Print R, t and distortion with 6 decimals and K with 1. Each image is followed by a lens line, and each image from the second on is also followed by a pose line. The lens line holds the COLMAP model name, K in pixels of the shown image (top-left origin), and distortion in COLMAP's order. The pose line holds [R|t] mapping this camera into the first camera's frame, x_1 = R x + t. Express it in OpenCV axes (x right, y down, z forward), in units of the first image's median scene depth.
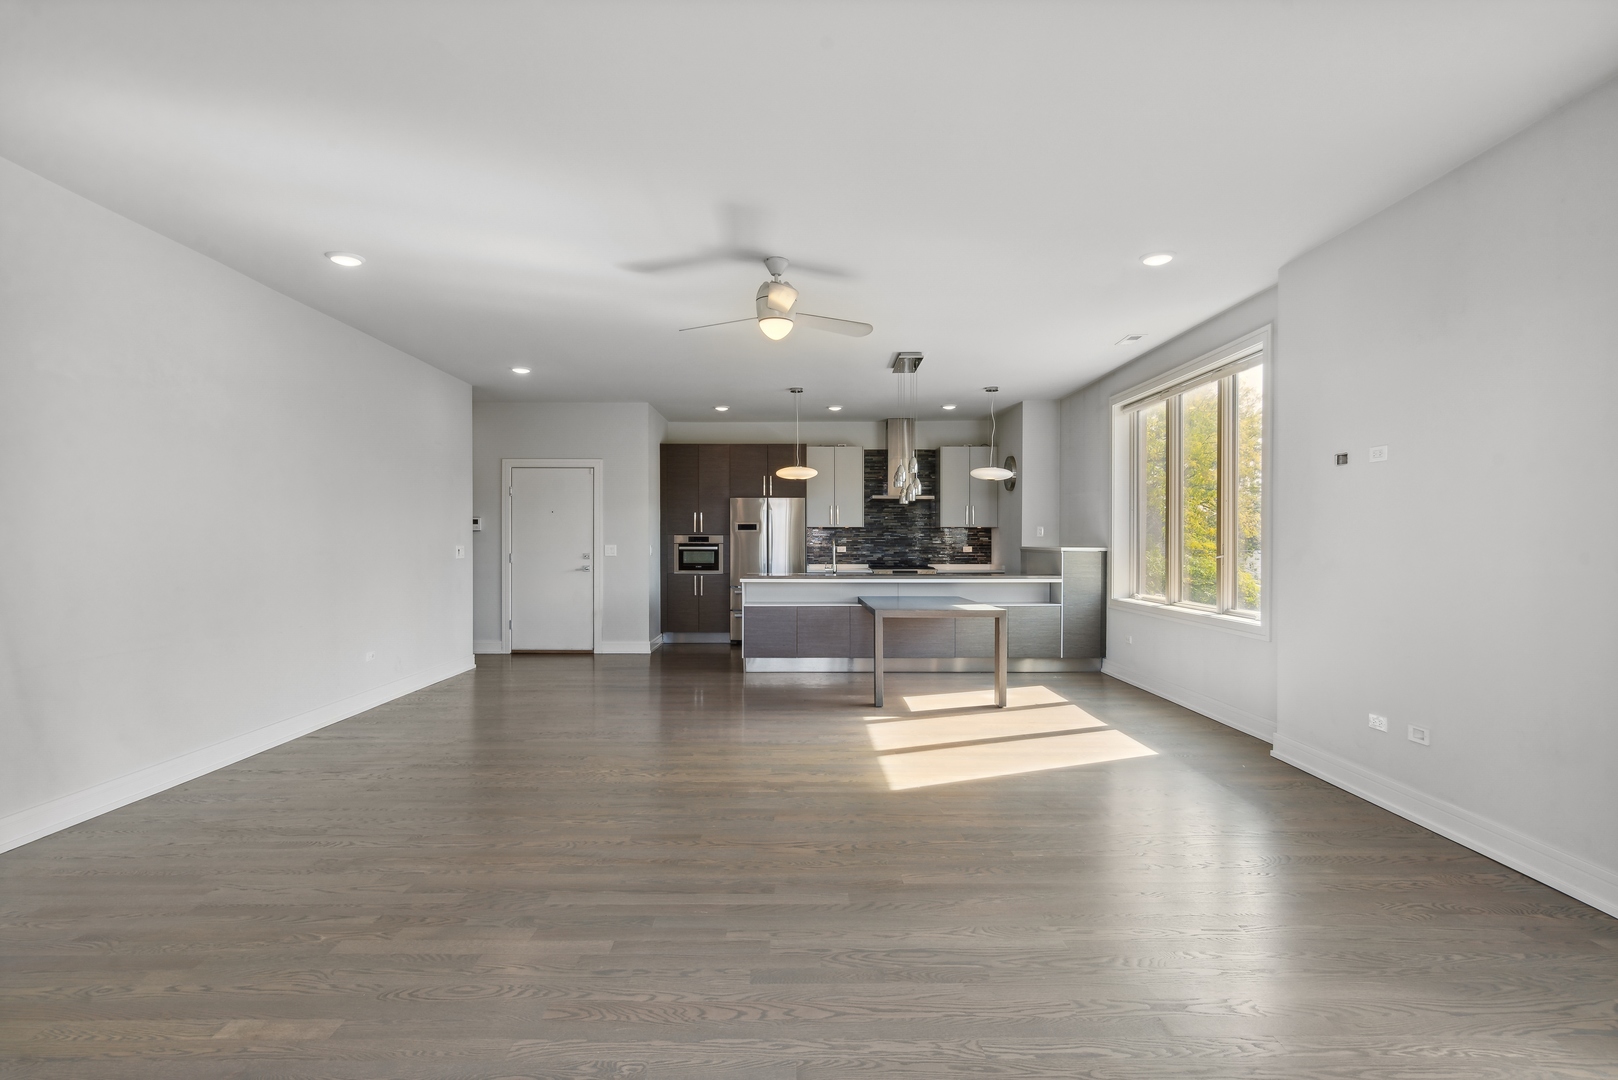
lens RADIAL K [[791.2, 0, 794.0], [0, 791.2, 542.1], [0, 0, 1]] dist [-0.001495, 0.001523]
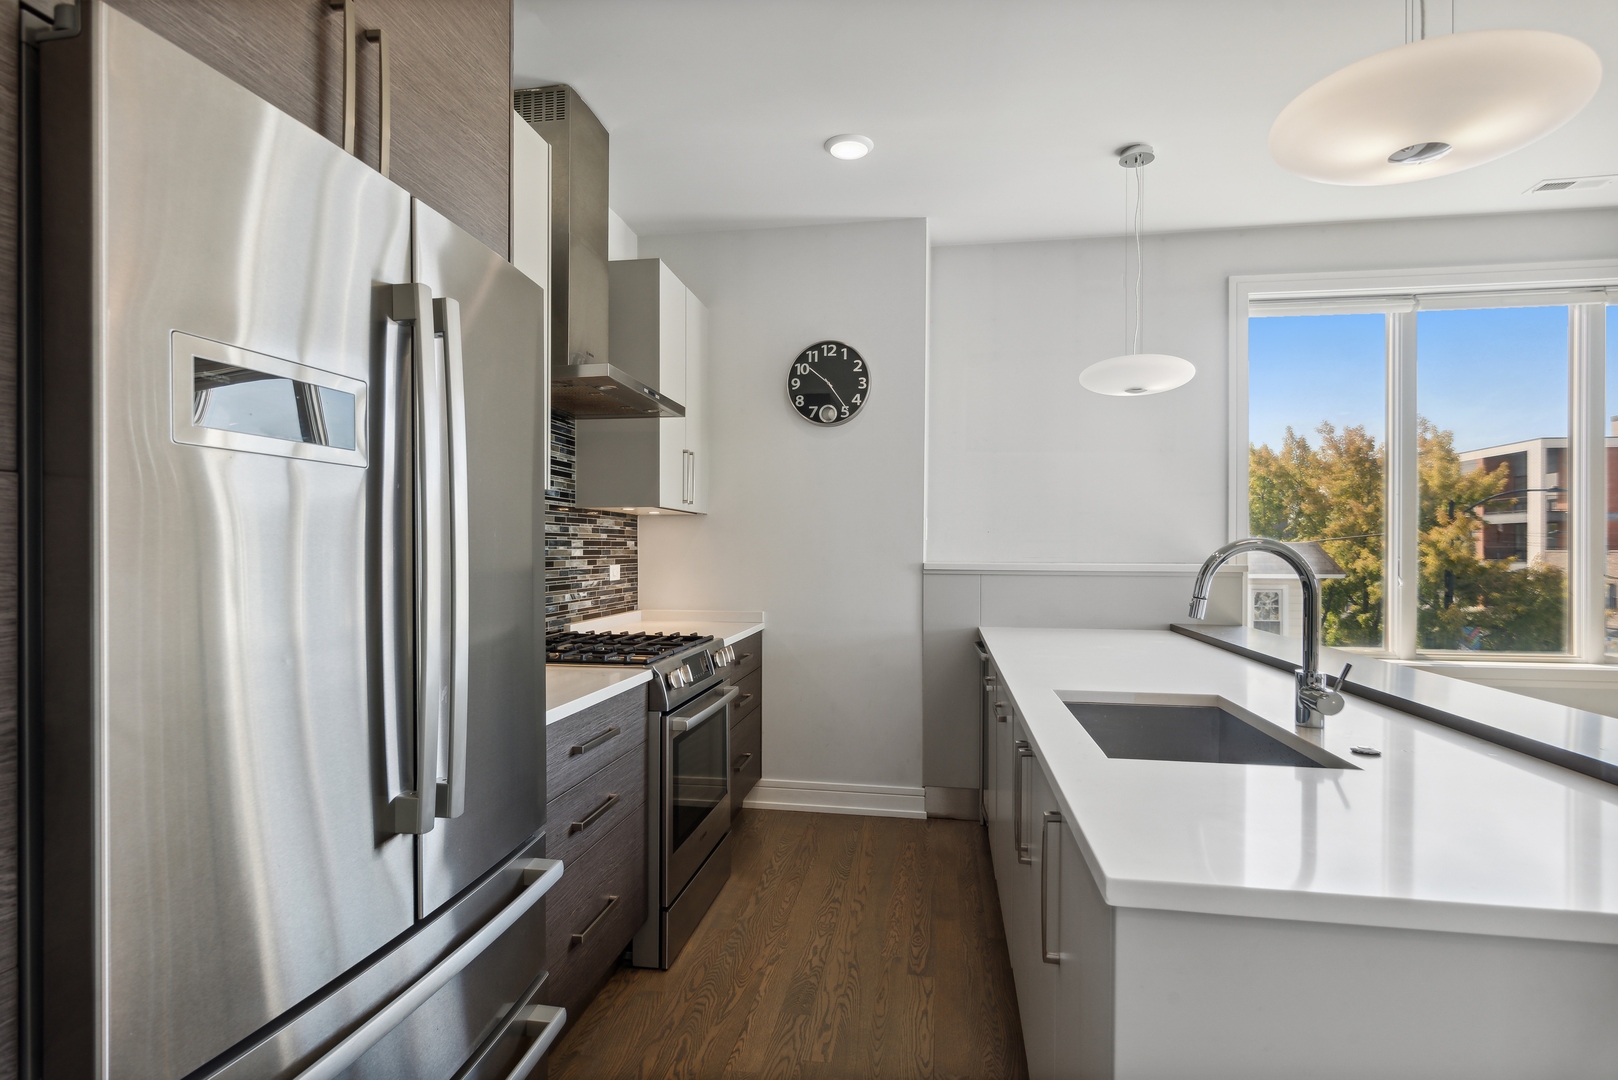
lens RADIAL K [[847.8, 0, 809.0], [0, 847.8, 540.0], [0, 0, 1]] dist [0.001831, -0.000058]
pose [[0.153229, 0.011173, 0.988128, -0.160197], [0.001170, 0.999933, -0.011488, -0.001331], [-0.988190, 0.002917, 0.153206, 0.959319]]
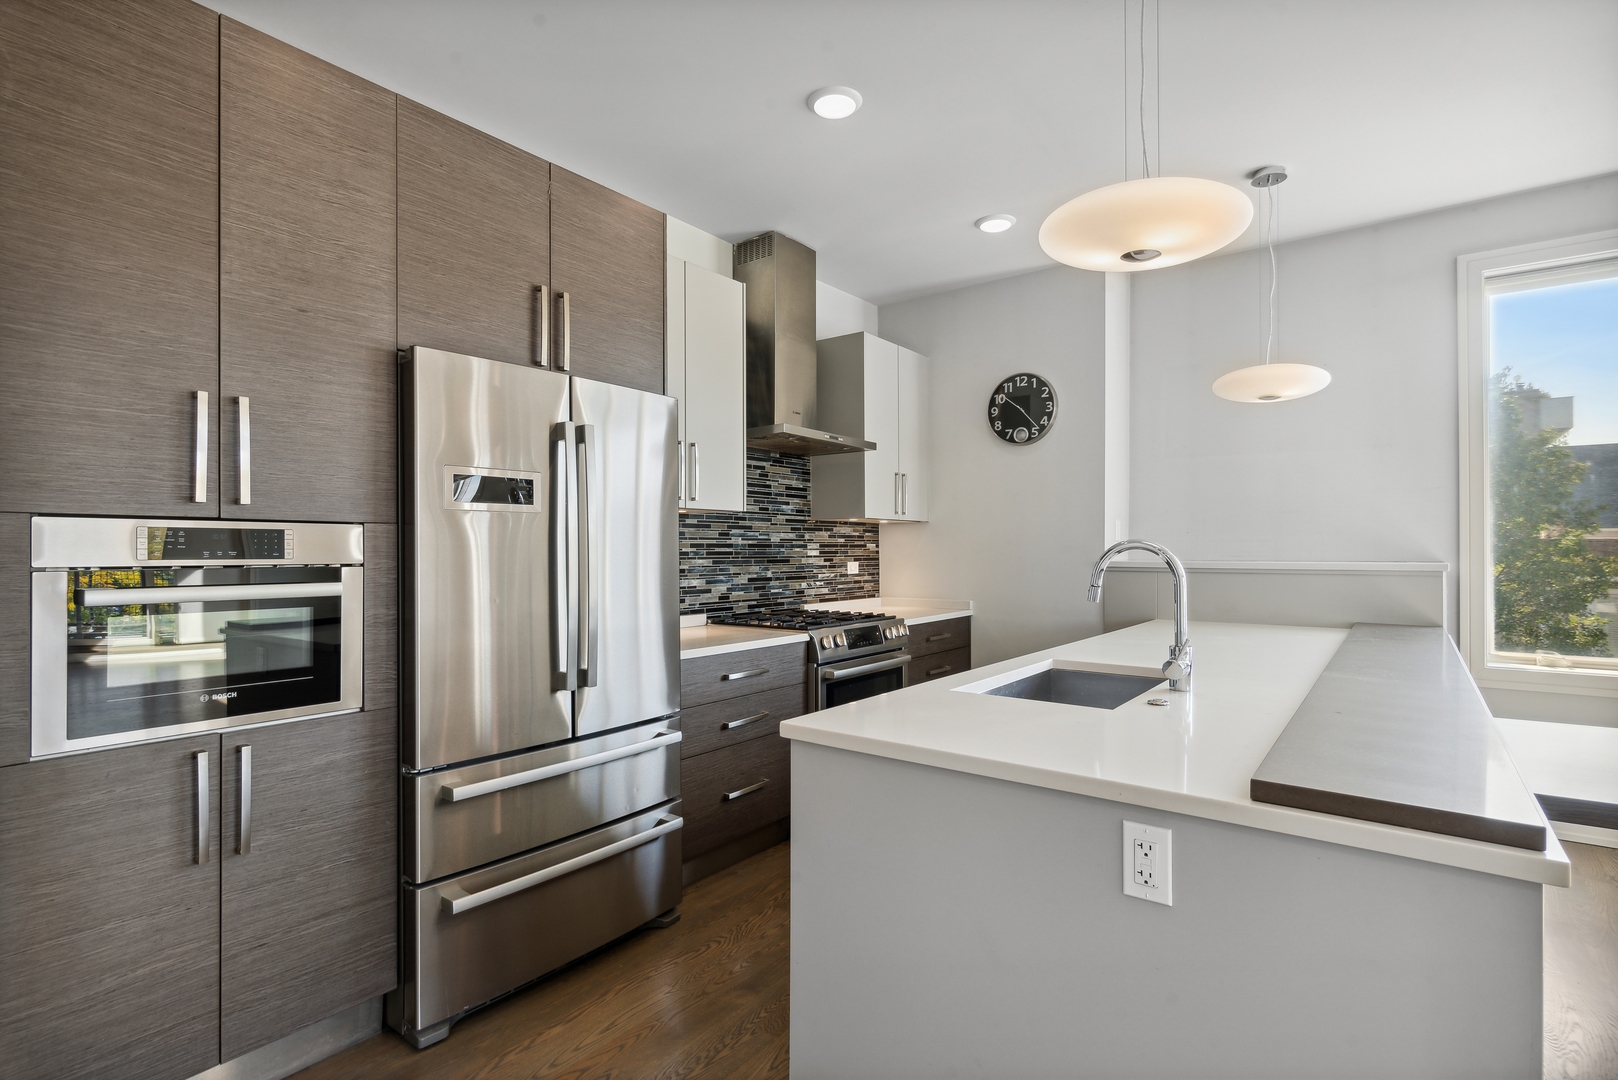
lens RADIAL K [[791.2, 0, 794.0], [0, 791.2, 542.1], [0, 0, 1]] dist [-0.001495, 0.001523]
pose [[0.608511, 0.006203, 0.793521, -0.194356], [0.004935, 0.999921, -0.011600, -0.001170], [-0.793530, 0.010975, 0.608432, 0.832532]]
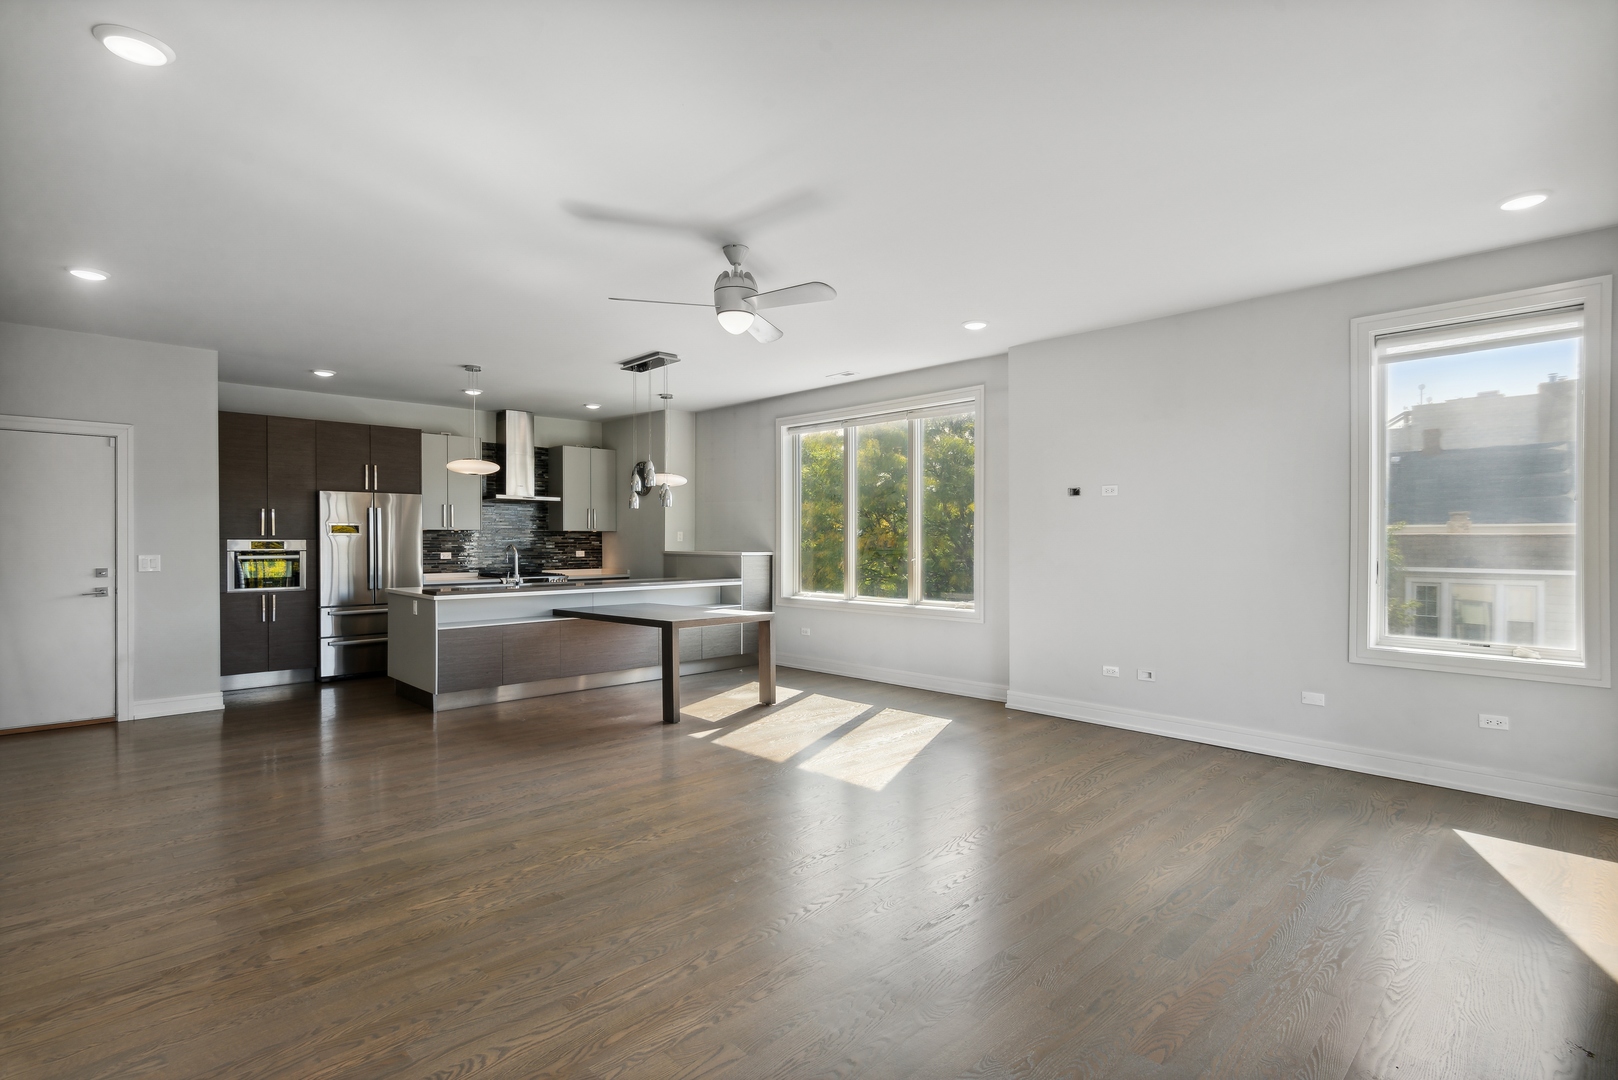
lens RADIAL K [[791.2, 0, 794.0], [0, 791.2, 542.1], [0, 0, 1]] dist [-0.001495, 0.001523]
pose [[0.722866, -0.002072, 0.690985, -0.290571], [0.001187, 0.999998, 0.001758, -0.007407], [-0.690987, -0.000450, 0.722867, 0.136957]]
